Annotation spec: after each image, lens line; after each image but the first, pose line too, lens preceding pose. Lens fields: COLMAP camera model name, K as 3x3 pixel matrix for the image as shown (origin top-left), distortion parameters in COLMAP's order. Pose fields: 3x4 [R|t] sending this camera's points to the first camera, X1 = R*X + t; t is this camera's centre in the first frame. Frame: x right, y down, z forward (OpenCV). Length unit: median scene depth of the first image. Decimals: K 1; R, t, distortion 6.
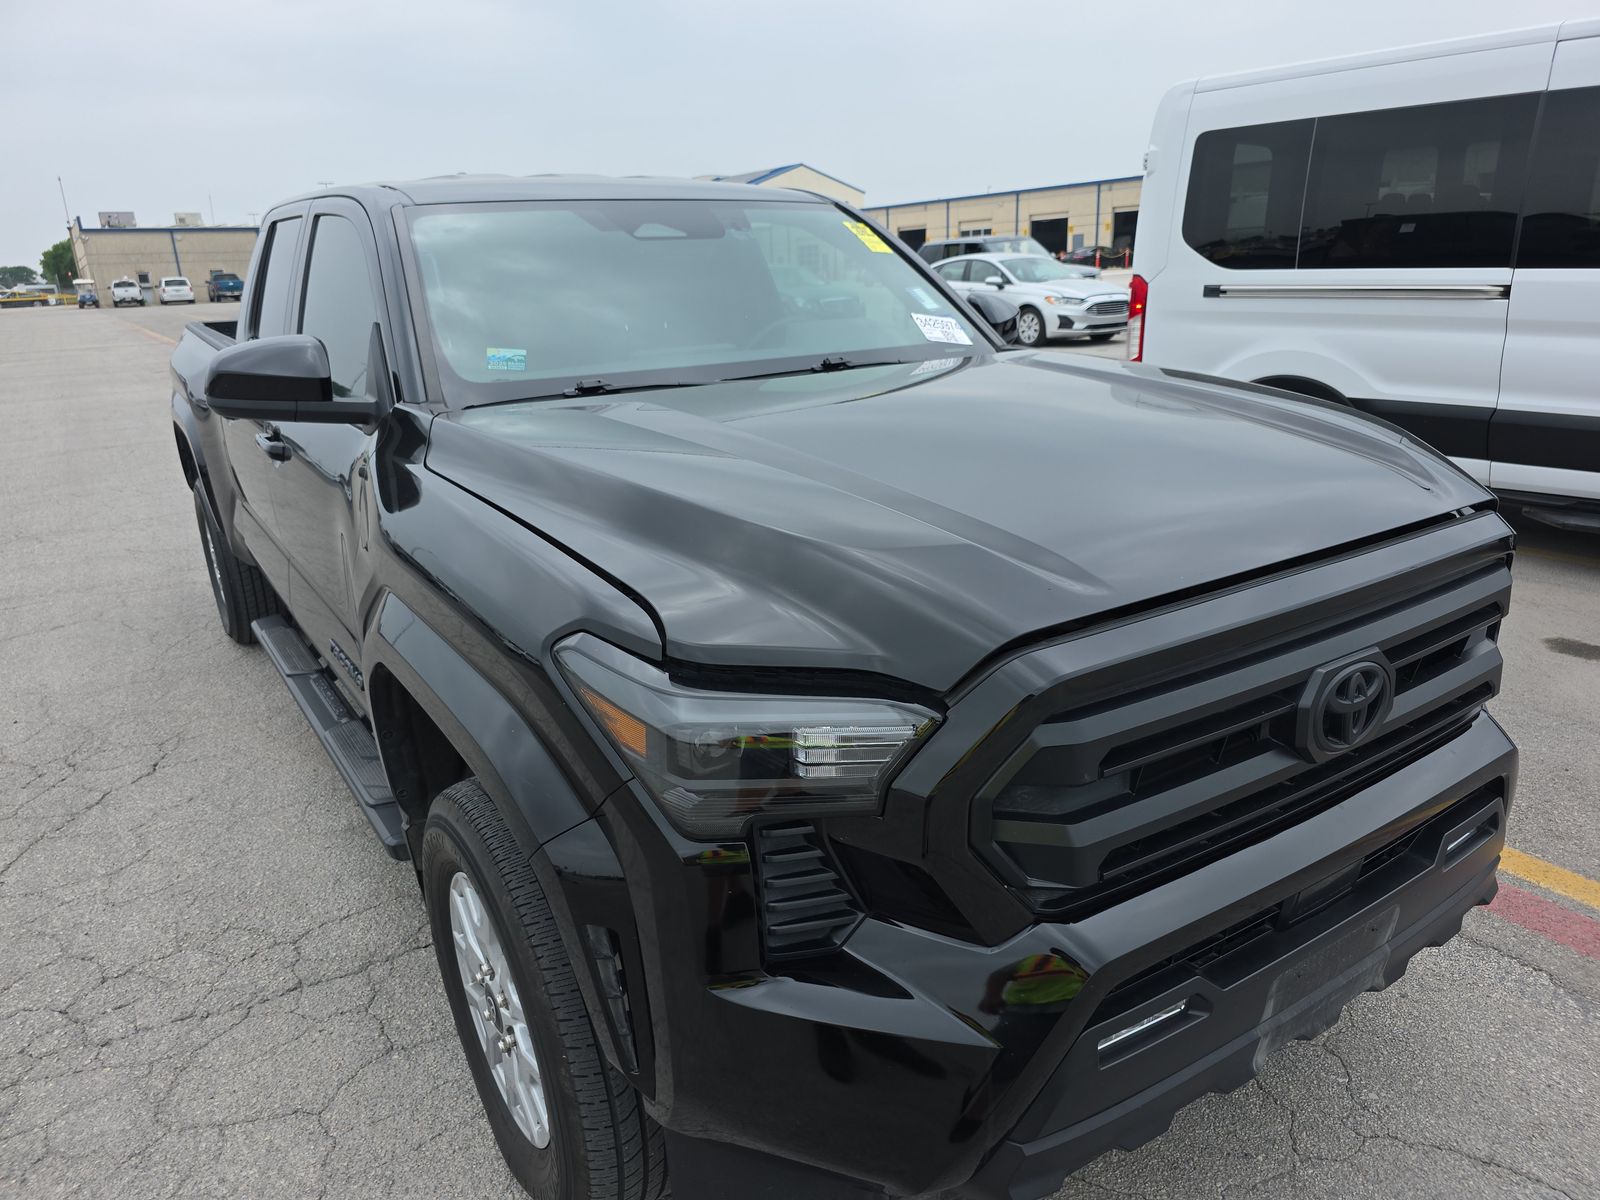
lens RADIAL K [[1074.4, 0, 800.0], [0, 1074.4, 600.0], [0, 0, 1]] dist [0.032275, -0.000111]
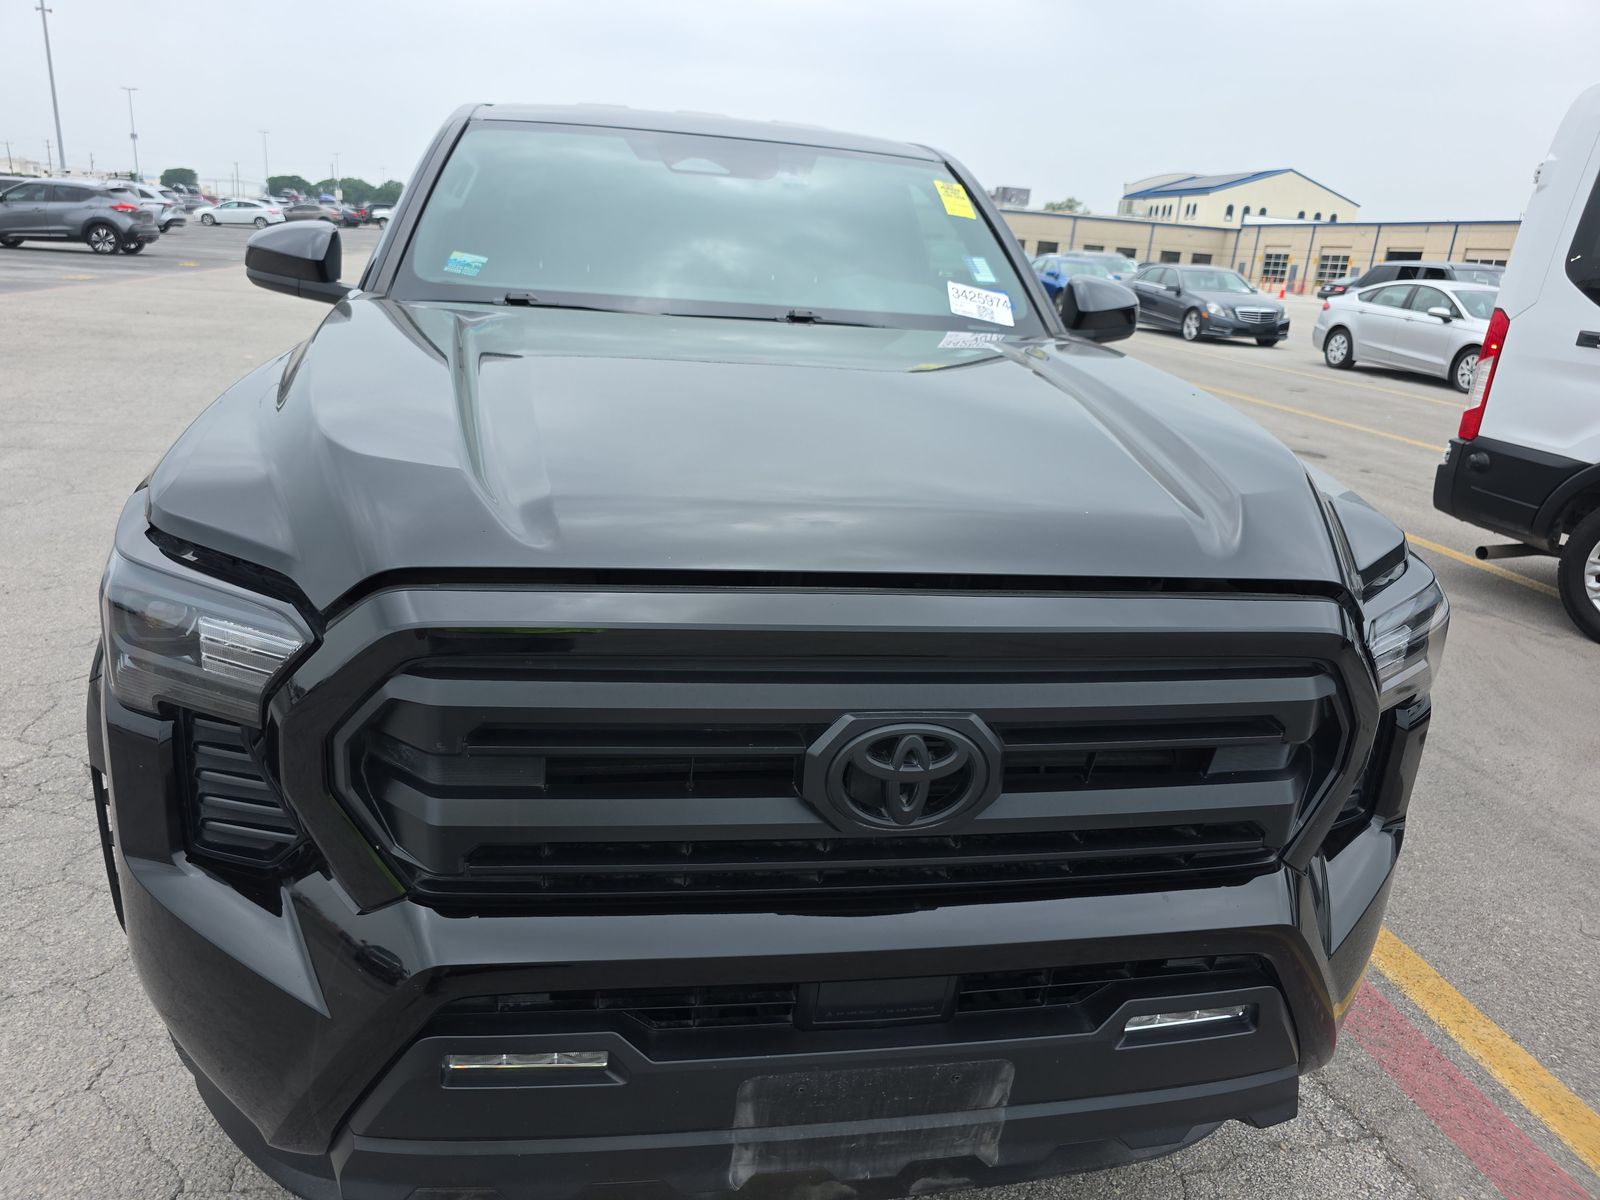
lens RADIAL K [[1085.9, 0, 799.9], [0, 1085.9, 561.5], [0, 0, 1]] dist [0.021319, -0.001592]
pose [[0.913705, 0.210741, -0.347464, 0.160488], [-0.219019, 0.975593, 0.015770, -0.011542], [0.342307, 0.061692, 0.937561, 0.054219]]
